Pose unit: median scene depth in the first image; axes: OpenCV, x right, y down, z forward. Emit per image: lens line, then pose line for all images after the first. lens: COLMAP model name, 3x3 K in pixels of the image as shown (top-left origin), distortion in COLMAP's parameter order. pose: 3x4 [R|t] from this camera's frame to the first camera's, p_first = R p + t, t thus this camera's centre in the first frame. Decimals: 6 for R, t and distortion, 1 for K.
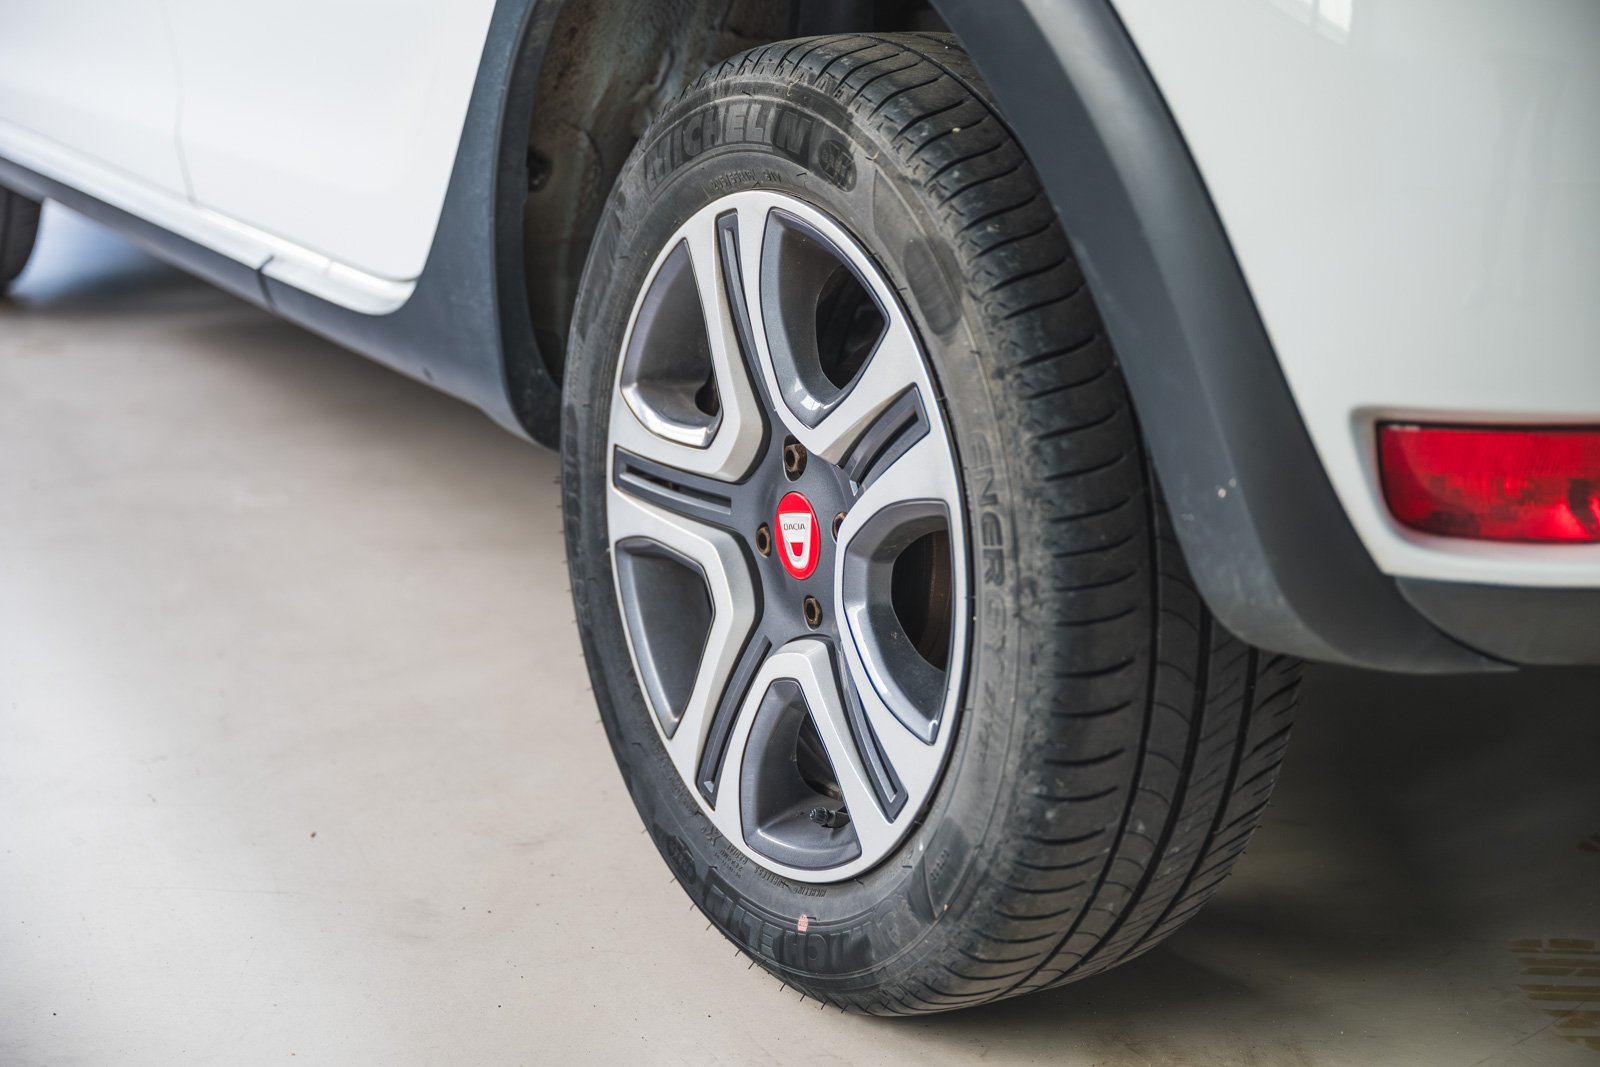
lens RADIAL K [[2561.7, 0, 800.0], [0, 2561.7, 533.5], [0, 0, 1]] dist [-0.041933, -0.042553]
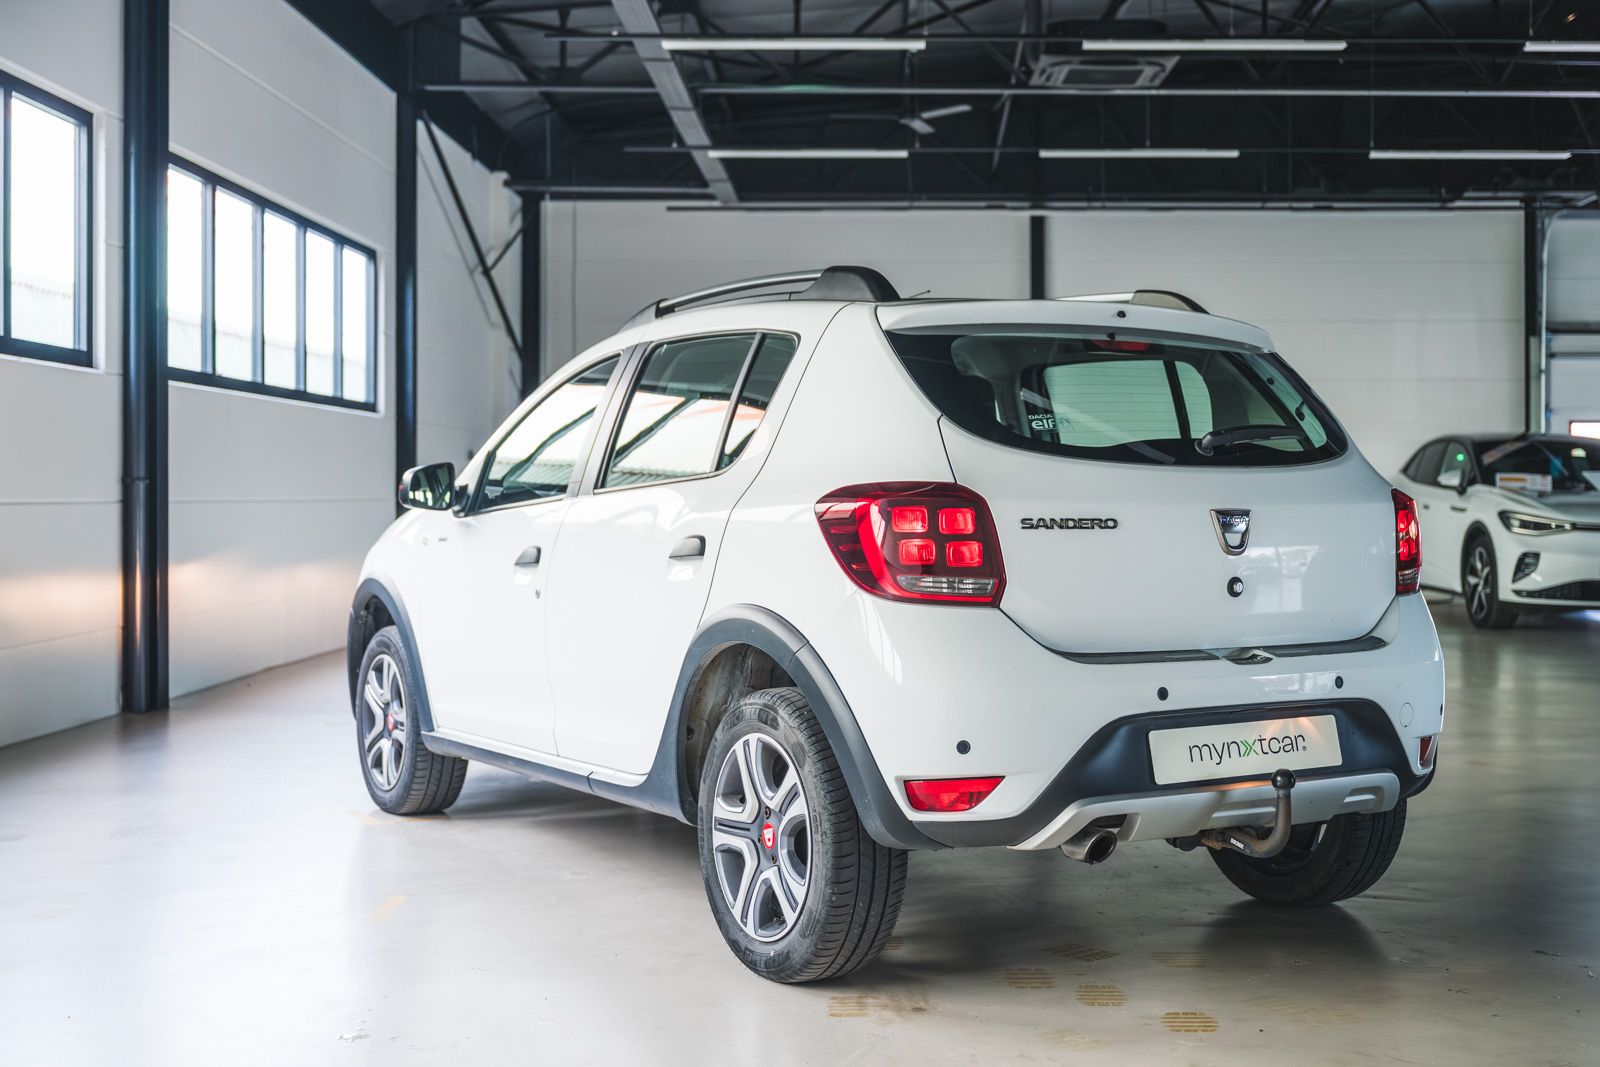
lens RADIAL K [[1829.9, 0, 800.0], [0, 1829.9, 533.5], [0, 0, 1]] dist [-0.002710, -0.001715]
pose [[0.999172, -0.029281, -0.028231, 0.124206], [0.020498, 0.961998, -0.272288, 0.285160], [0.035131, 0.271484, 0.961802, -1.471930]]
